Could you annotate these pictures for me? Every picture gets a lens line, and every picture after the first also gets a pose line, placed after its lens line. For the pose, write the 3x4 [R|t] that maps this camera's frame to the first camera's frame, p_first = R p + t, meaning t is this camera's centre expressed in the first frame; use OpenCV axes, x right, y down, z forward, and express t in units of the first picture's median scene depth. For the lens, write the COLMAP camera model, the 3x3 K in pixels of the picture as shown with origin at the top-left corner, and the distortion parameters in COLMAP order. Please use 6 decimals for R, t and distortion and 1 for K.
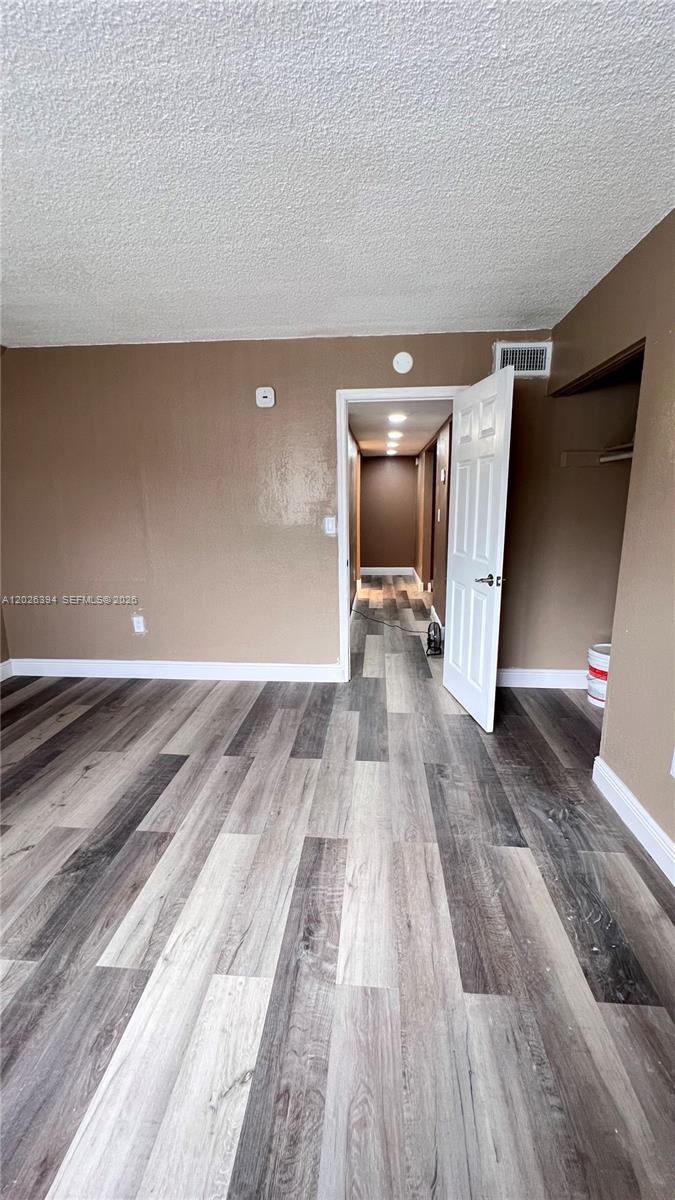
lens RADIAL K [[475.5, 0, 341.3], [0, 475.5, 603.4], [0, 0, 1]] dist [-0.003128, 0.000757]
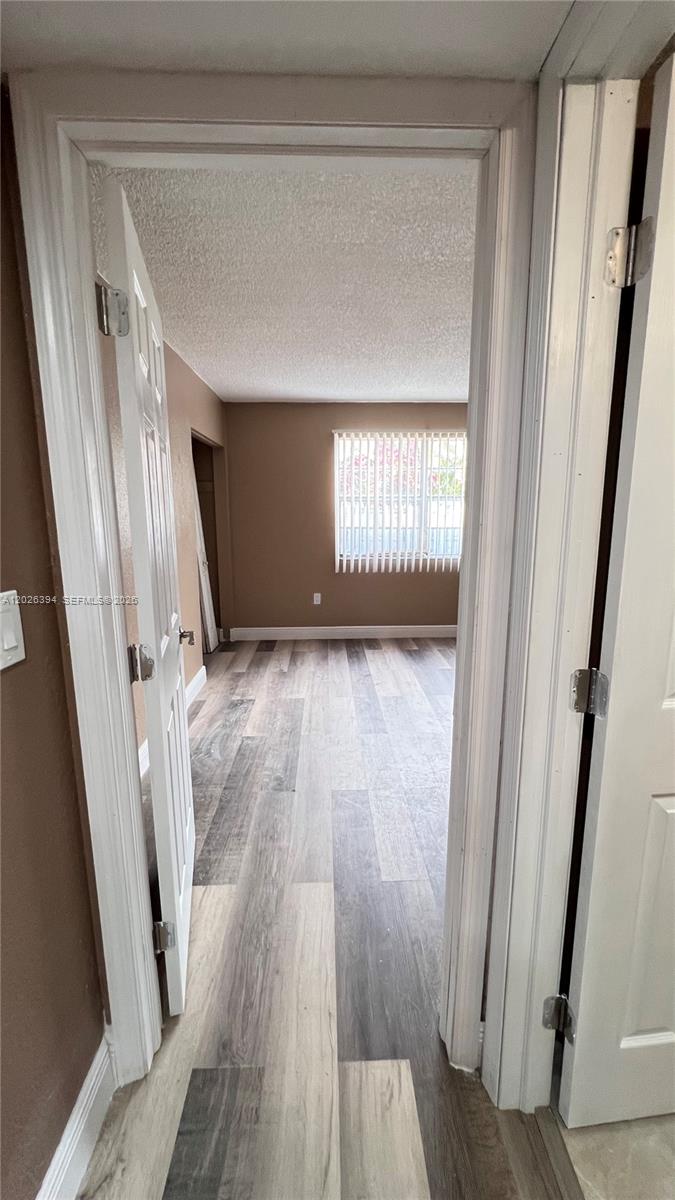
lens RADIAL K [[475.5, 0, 335.8], [0, 475.5, 601.9], [0, 0, 1]] dist [-0.003128, 0.000757]
pose [[-0.995063, 0.030955, -0.094298, 0.135929], [-0.008861, 0.918613, 0.395060, -0.307578], [0.098852, 0.393945, -0.913803, 1.380240]]
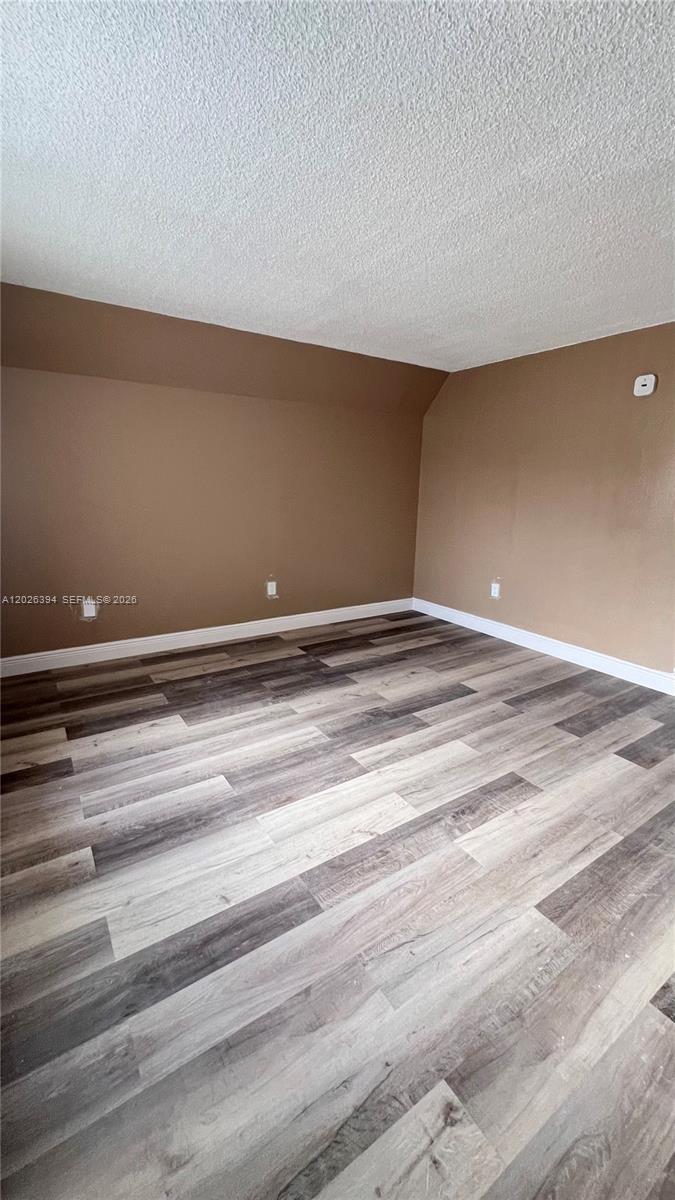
lens RADIAL K [[480.4, 0, 343.4], [0, 480.4, 601.2], [0, 0, 1]] dist [-0.003209, 0.000715]
pose [[0.618084, 0.206035, -0.758632, 0.305732], [-0.192357, 0.975345, 0.108172, 0.015934], [0.762215, 0.079069, 0.642477, -0.082203]]
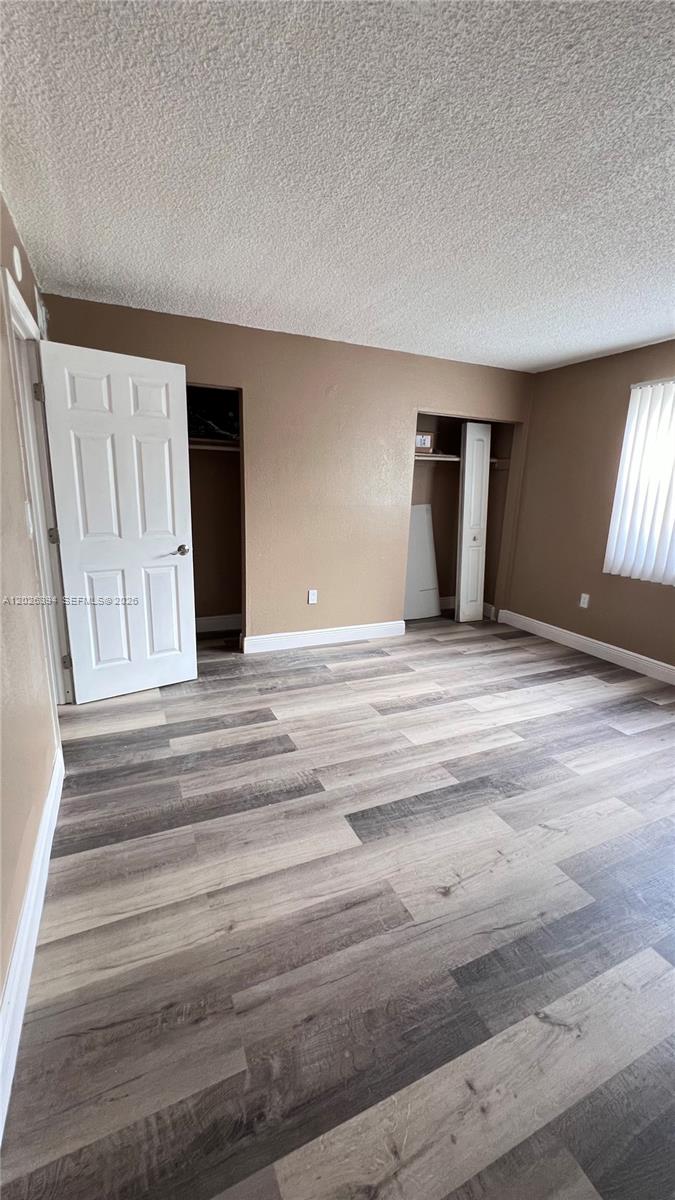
lens RADIAL K [[475.5, 0, 339.1], [0, 475.5, 601.0], [0, 0, 1]] dist [-0.003128, 0.000757]
pose [[-0.480742, -0.214813, 0.850143, -0.739872], [0.160862, 0.931469, 0.326327, -0.211076], [-0.861981, 0.293635, -0.413241, 1.012679]]
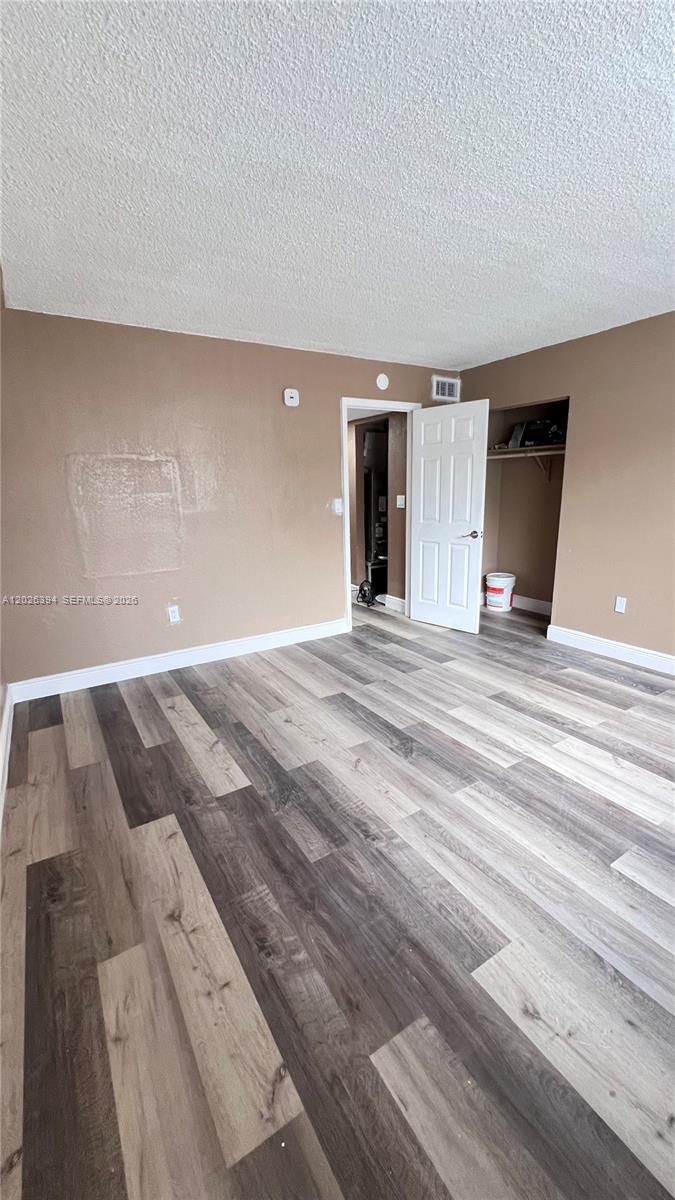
lens RADIAL K [[475.5, 0, 343.1], [0, 475.5, 599.1], [0, 0, 1]] dist [-0.003128, 0.000757]
pose [[0.802861, -0.148975, 0.577252, -0.823091], [0.142410, 0.988168, 0.056955, 0.009181], [-0.578907, 0.036480, 0.814577, -0.010783]]
